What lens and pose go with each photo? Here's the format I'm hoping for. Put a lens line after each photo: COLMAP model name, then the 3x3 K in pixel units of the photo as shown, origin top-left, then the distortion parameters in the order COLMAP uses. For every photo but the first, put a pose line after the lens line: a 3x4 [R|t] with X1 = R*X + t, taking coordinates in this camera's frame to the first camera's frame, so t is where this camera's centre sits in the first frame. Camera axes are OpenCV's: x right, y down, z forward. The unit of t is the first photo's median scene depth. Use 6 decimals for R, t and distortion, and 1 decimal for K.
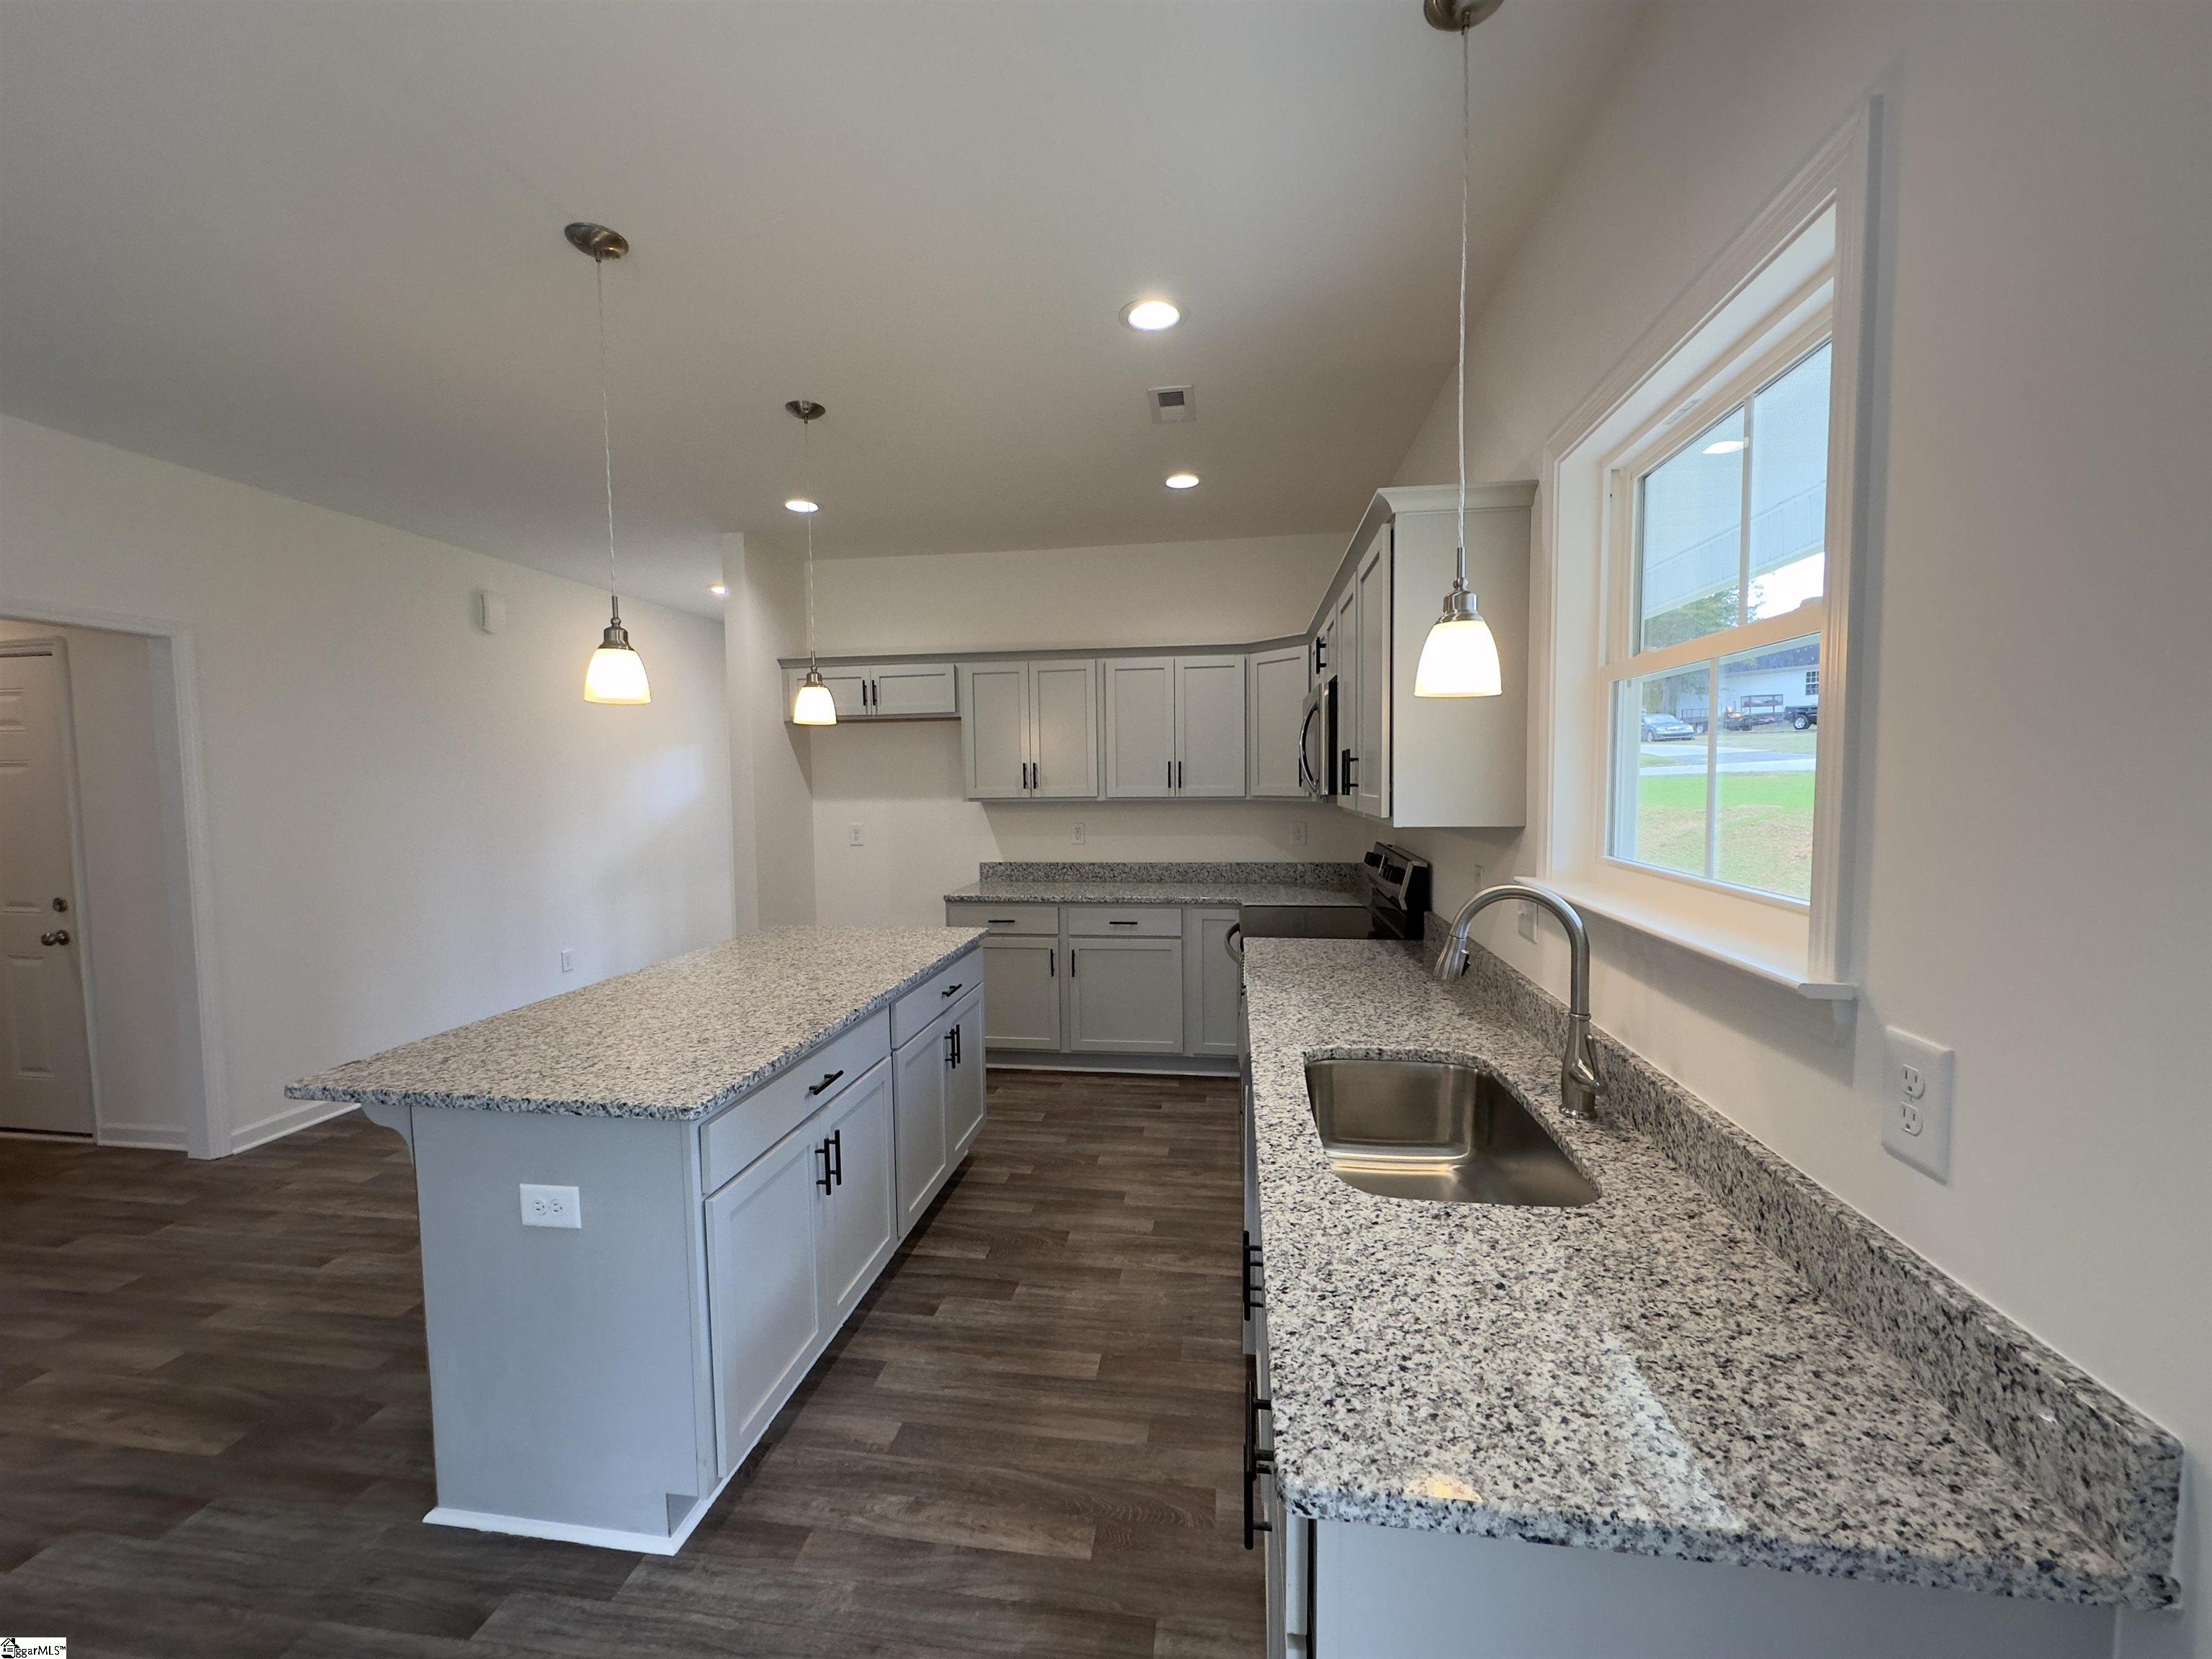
lens RADIAL K [[881.9, 0, 1107.1], [0, 881.9, 833.7], [0, 0, 1]] dist [-0.002789, 0.000958]
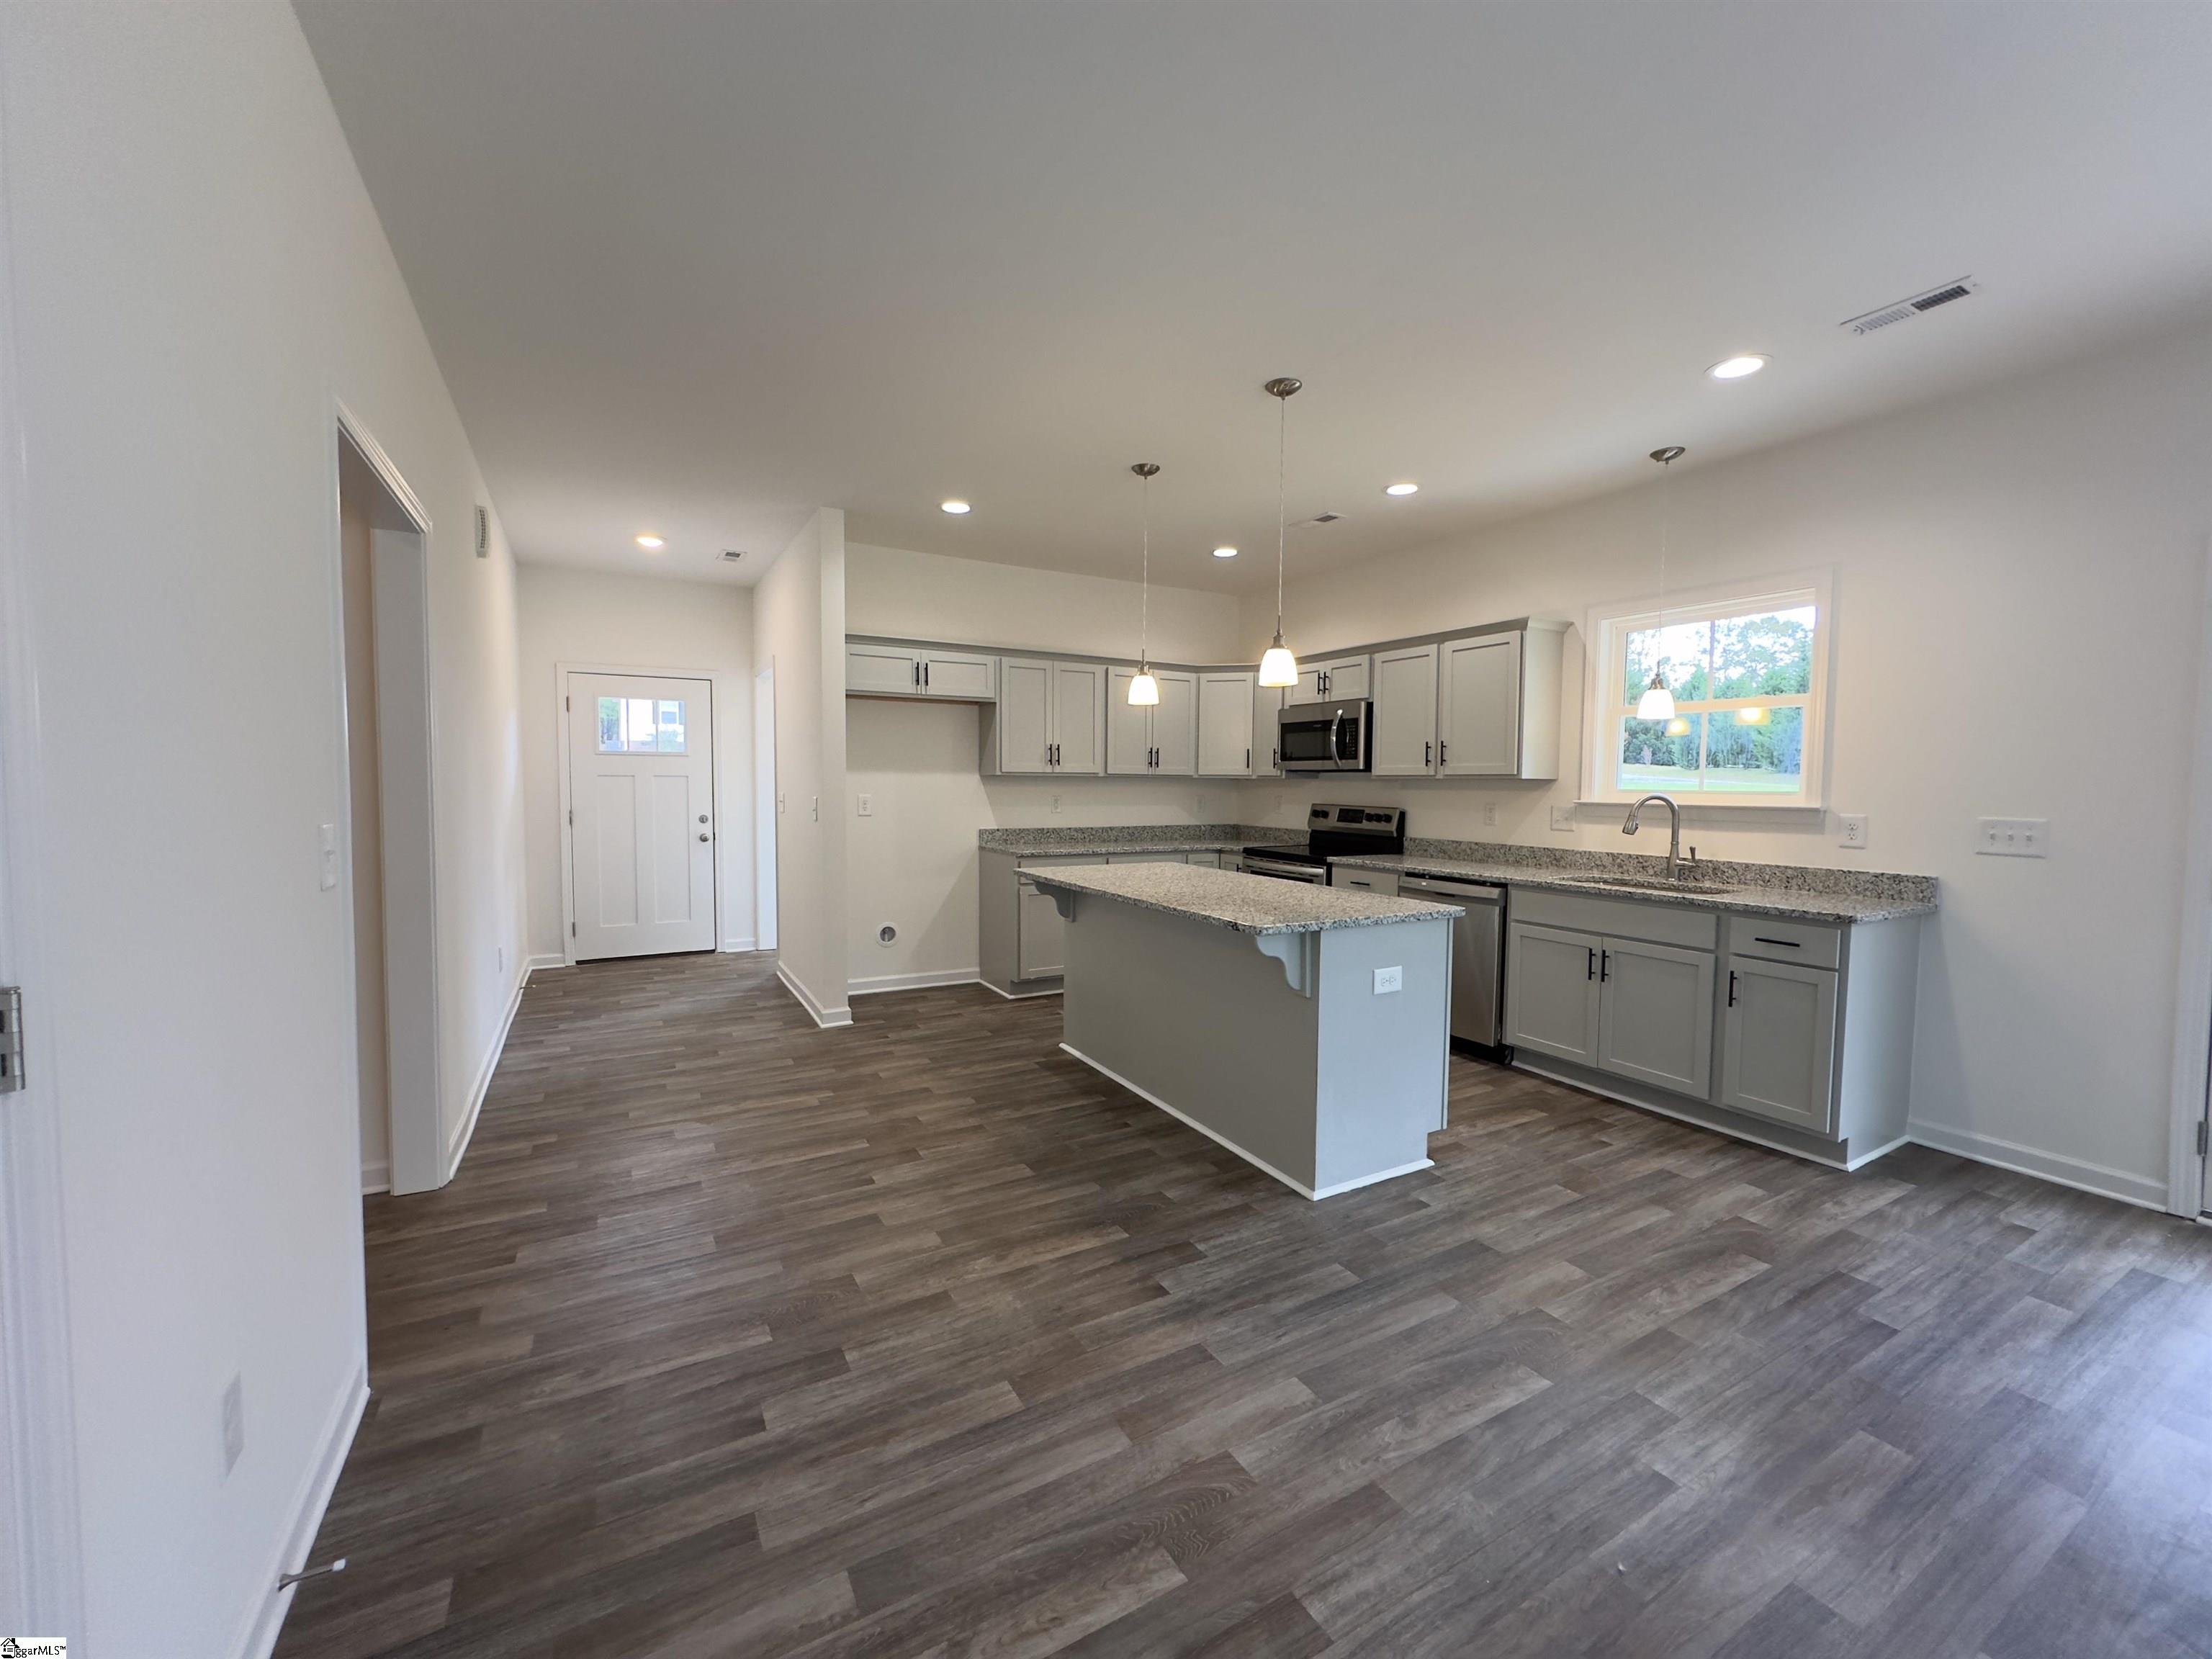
lens RADIAL K [[881.9, 0, 1108.5], [0, 881.9, 833.9], [0, 0, 1]] dist [-0.002789, 0.000958]
pose [[0.786510, -0.015714, 0.617378, -0.841353], [0.021262, 0.999773, -0.001638, 0.051269], [-0.617212, 0.014415, 0.786665, -0.008164]]
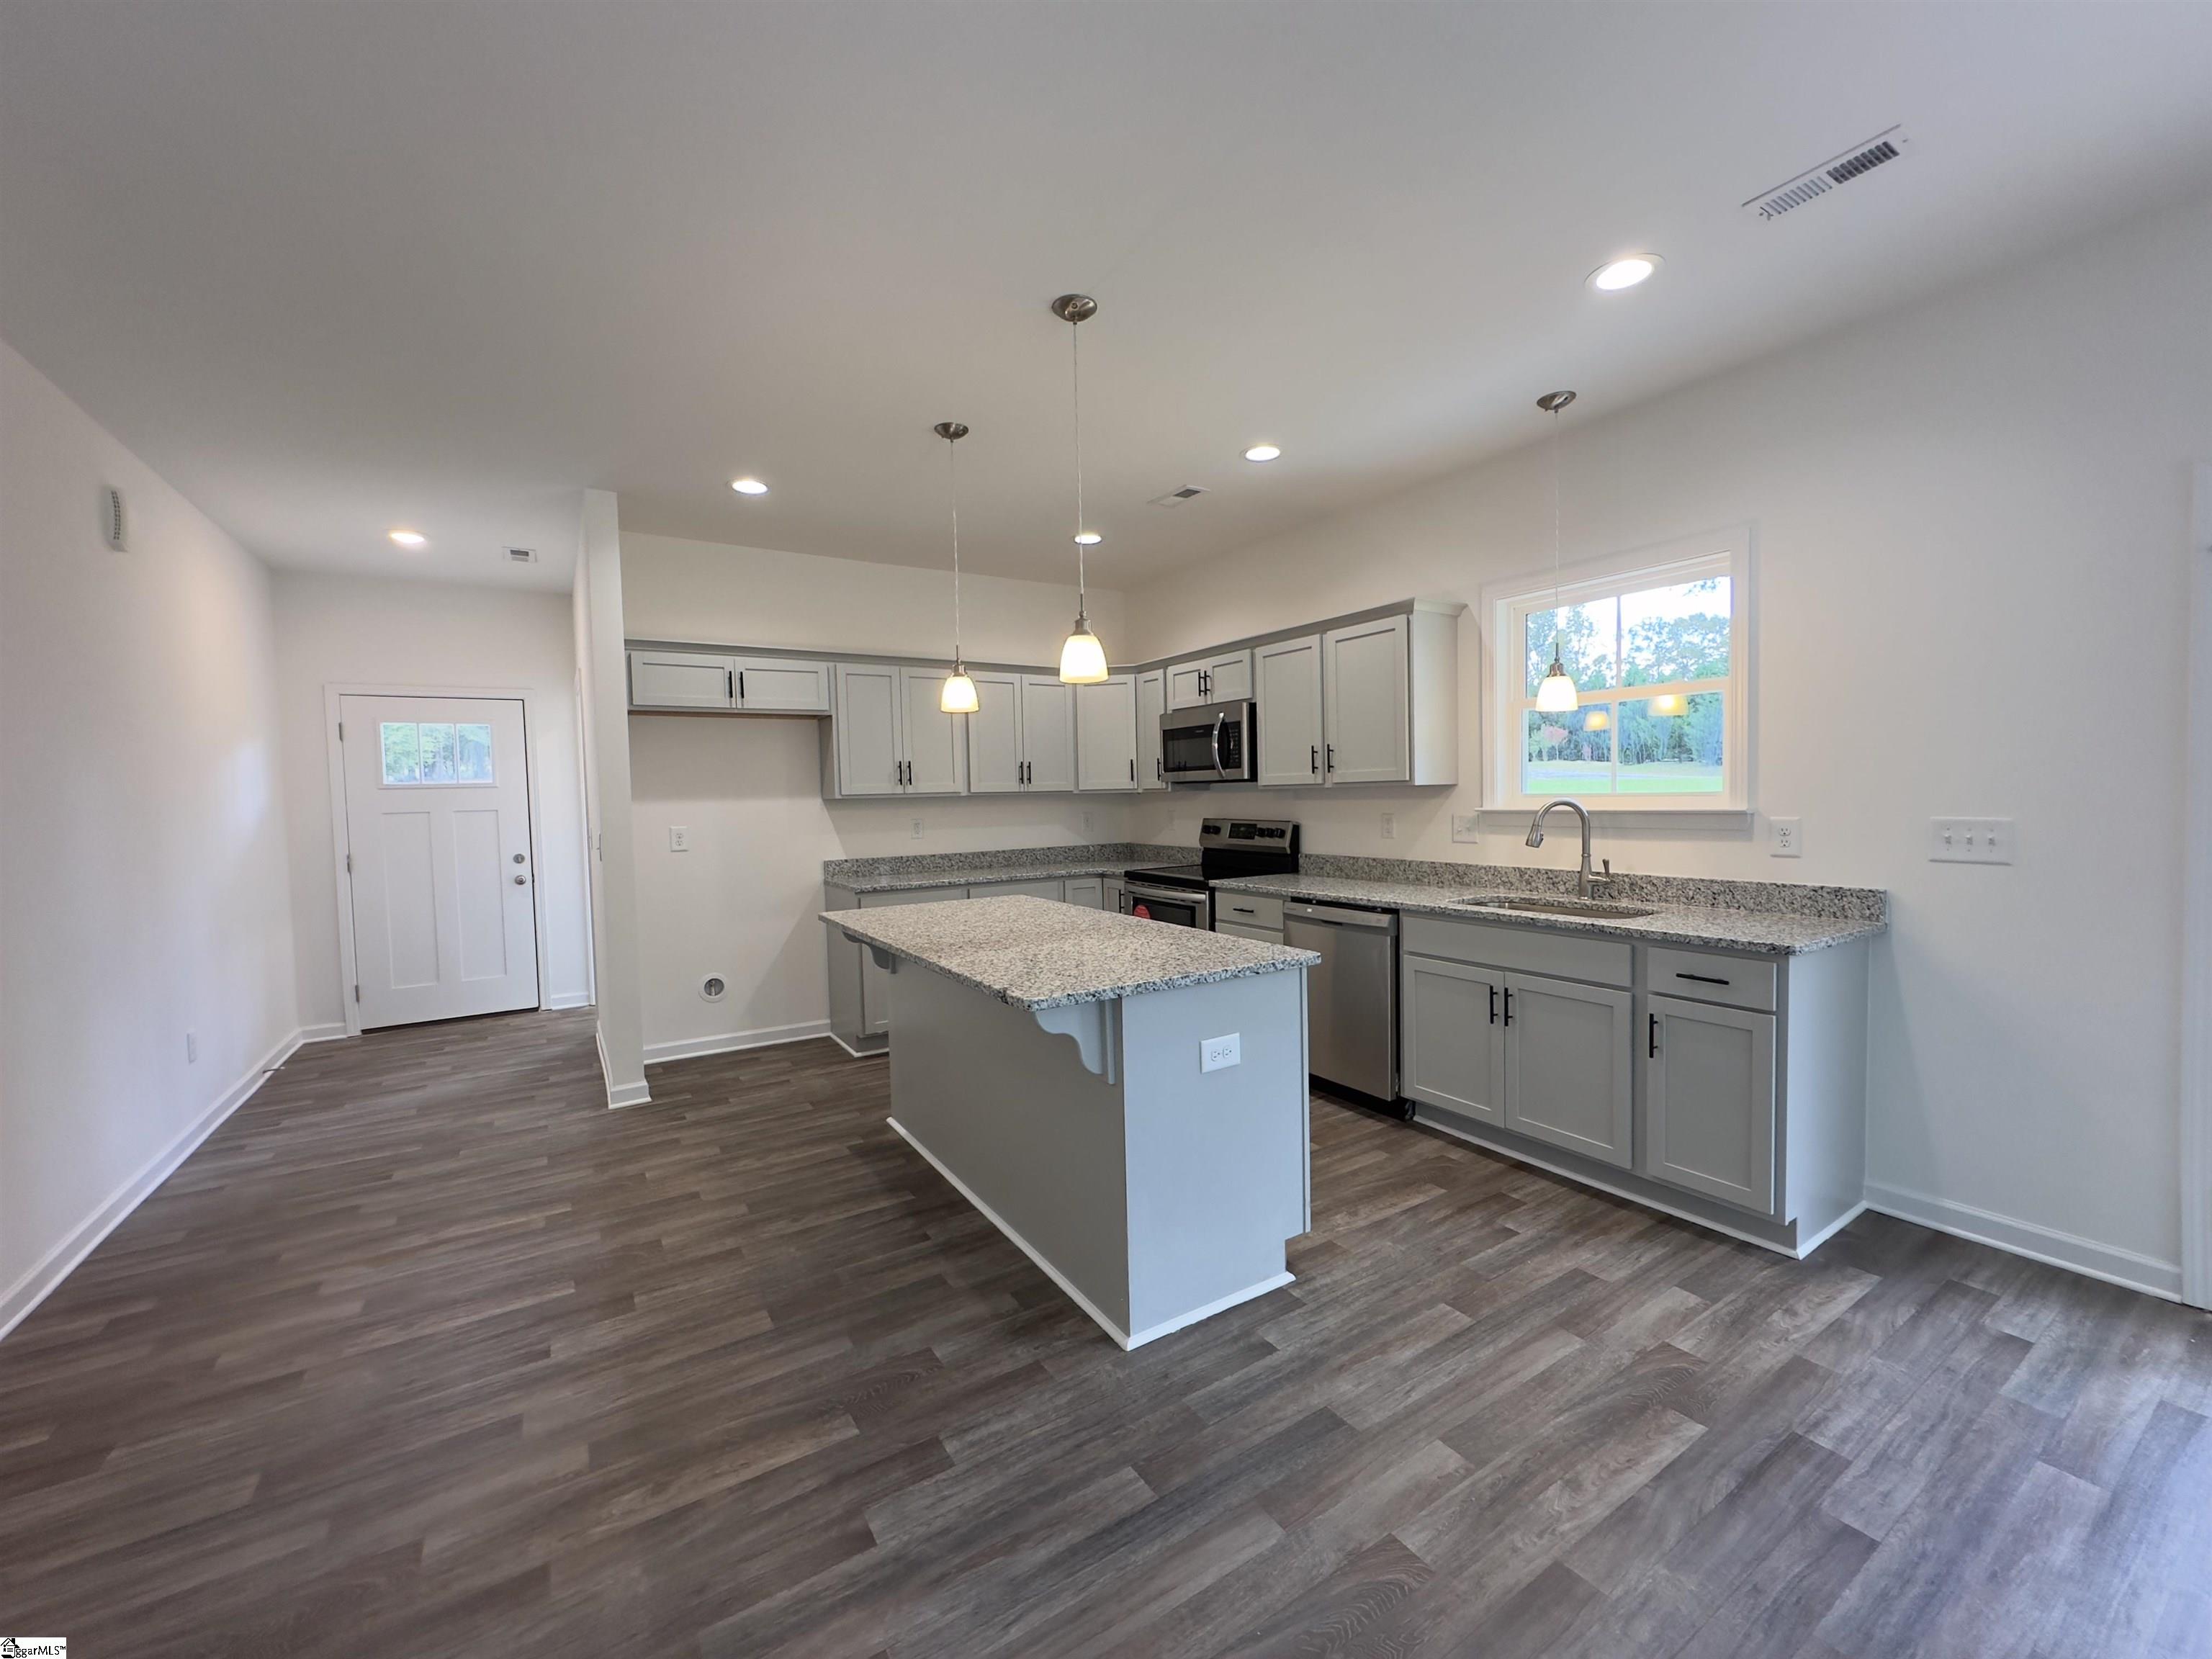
lens RADIAL K [[881.9, 0, 1109.3], [0, 881.9, 834.7], [0, 0, 1]] dist [-0.002789, 0.000958]
pose [[0.755793, -0.034791, 0.653885, -0.646540], [0.056684, 0.998315, -0.012401, 0.039086], [-0.652352, 0.046438, 0.756492, 0.031554]]
